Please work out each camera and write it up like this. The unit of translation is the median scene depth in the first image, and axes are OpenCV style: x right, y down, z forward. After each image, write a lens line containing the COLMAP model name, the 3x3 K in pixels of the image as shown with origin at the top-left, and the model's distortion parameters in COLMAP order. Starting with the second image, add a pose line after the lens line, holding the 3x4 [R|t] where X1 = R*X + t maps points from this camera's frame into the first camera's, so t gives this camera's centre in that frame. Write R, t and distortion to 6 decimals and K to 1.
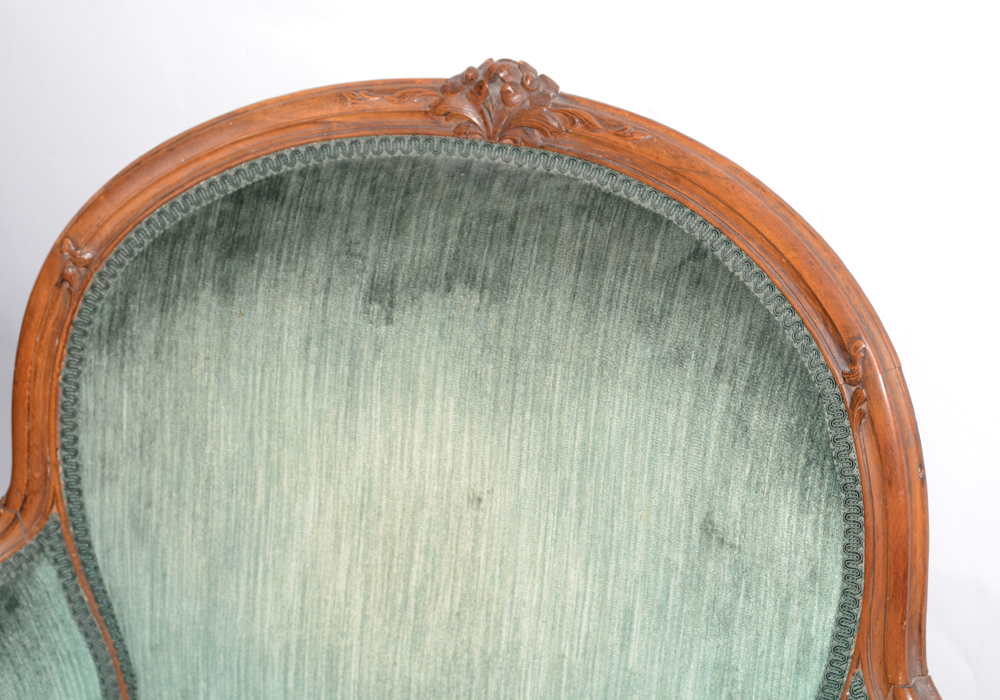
lens RADIAL K [[1995.7, 0, 500.0], [0, 1995.7, 350.0], [0, 0, 1]] dist [-0.013602, -0.018307]
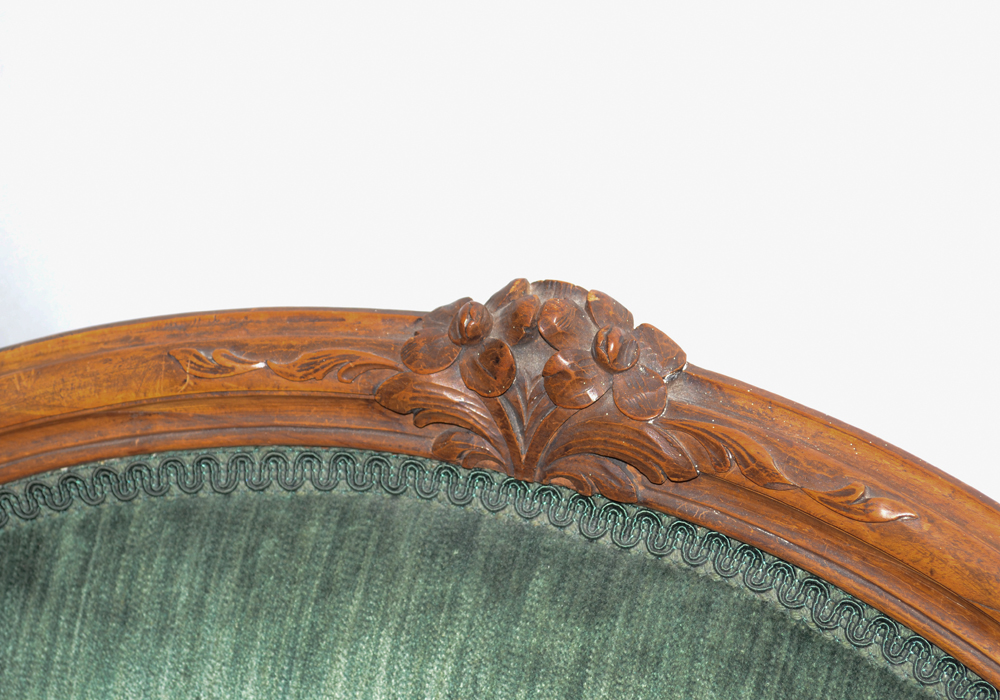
lens RADIAL K [[2524.0, 0, 500.0], [0, 2524.0, 350.0], [0, 0, 1]] dist [0.026773, 0.286455]
pose [[0.999544, -0.004076, -0.029930, 0.006813], [0.007049, 0.994973, 0.099892, -0.184459], [0.029372, -0.100057, 0.994548, 0.472902]]
